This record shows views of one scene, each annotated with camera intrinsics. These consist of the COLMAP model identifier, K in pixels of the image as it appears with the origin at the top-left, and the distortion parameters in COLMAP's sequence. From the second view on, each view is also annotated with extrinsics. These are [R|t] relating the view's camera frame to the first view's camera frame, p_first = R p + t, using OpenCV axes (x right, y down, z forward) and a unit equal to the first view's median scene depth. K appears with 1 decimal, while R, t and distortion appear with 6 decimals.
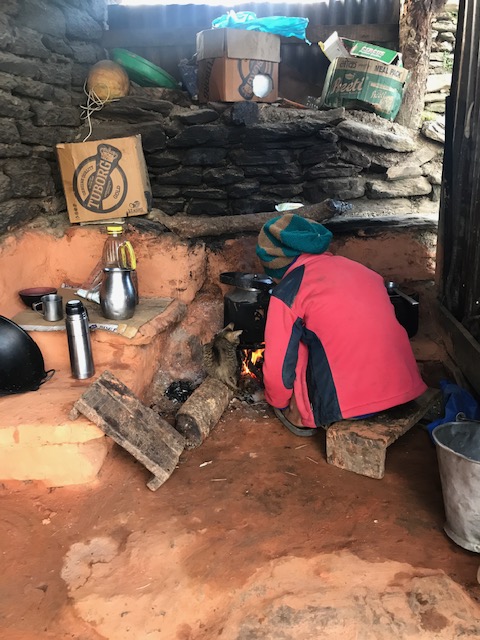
lens RADIAL K [[516.9, 0, 241.0], [0, 516.9, 317.7], [0, 0, 1]] dist [0.026280, -0.031456]
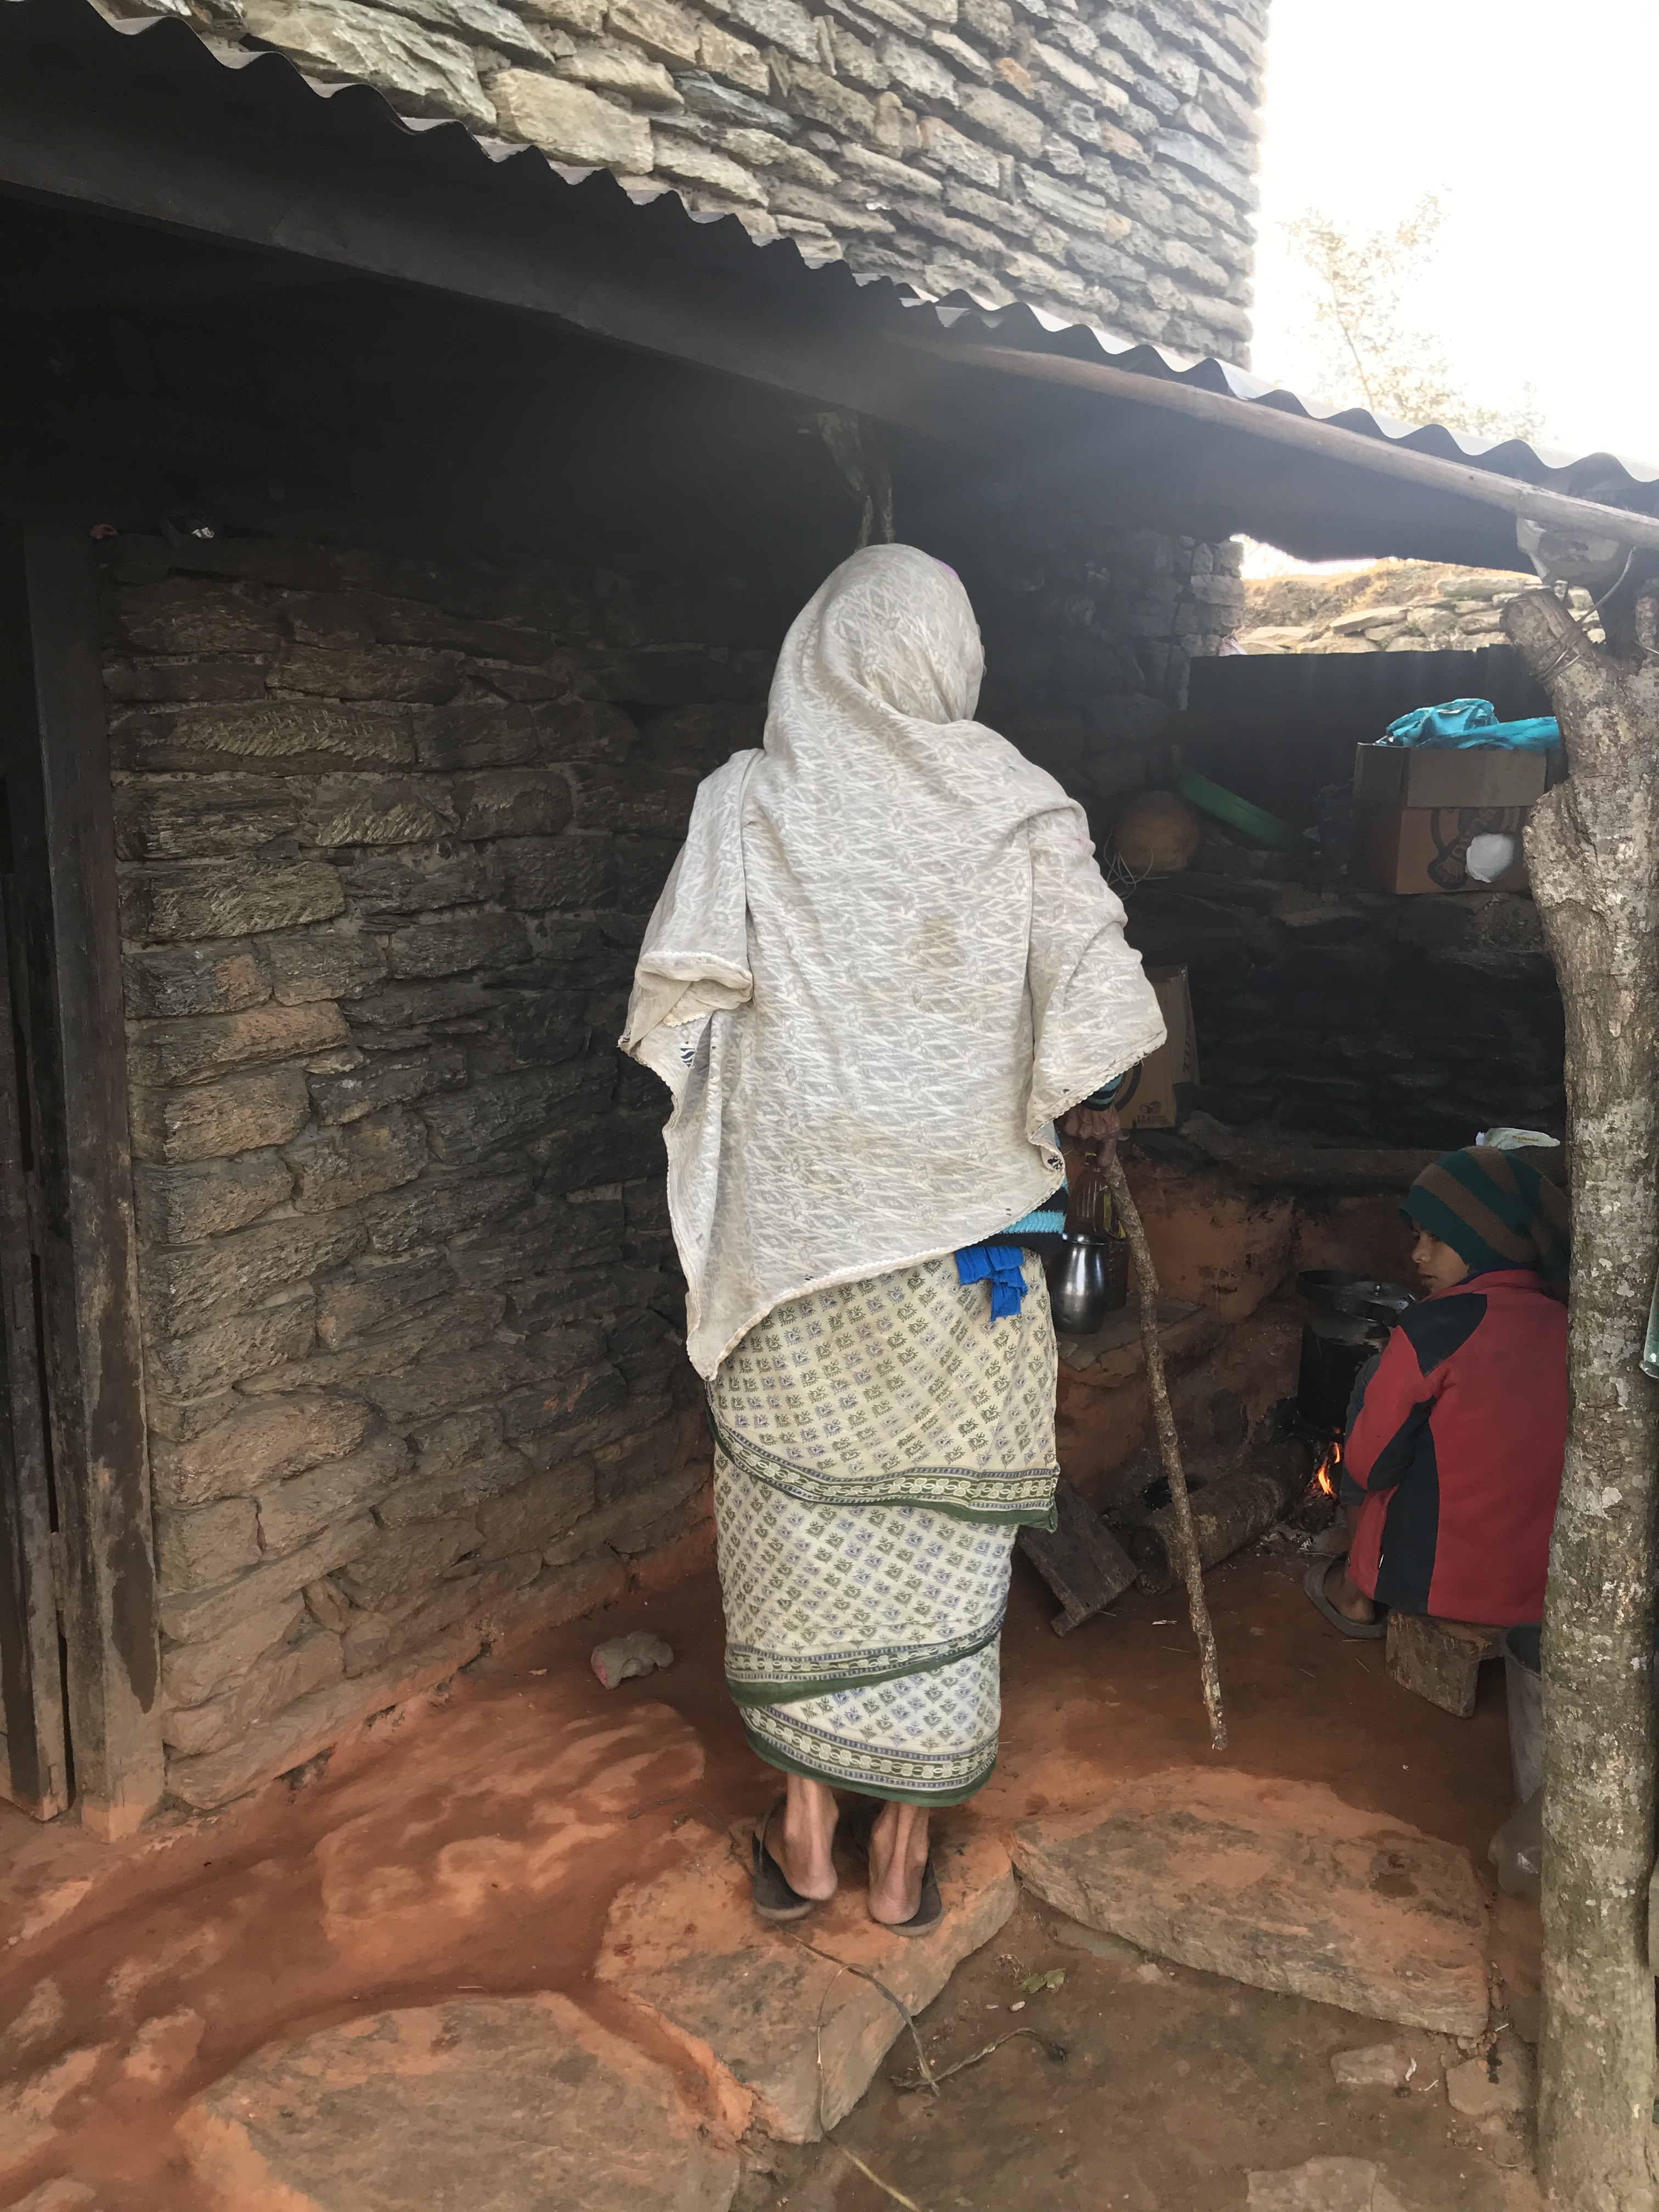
lens RADIAL K [[1786.5, 0, 834.3], [0, 1786.5, 1104.3], [0, 0, 1]] dist [0.026280, -0.031456]
pose [[0.882799, 0.112518, -0.456076, 0.345741], [-0.162559, 0.984077, -0.071876, -0.052464], [0.440726, 0.137591, 0.887034, -0.741180]]
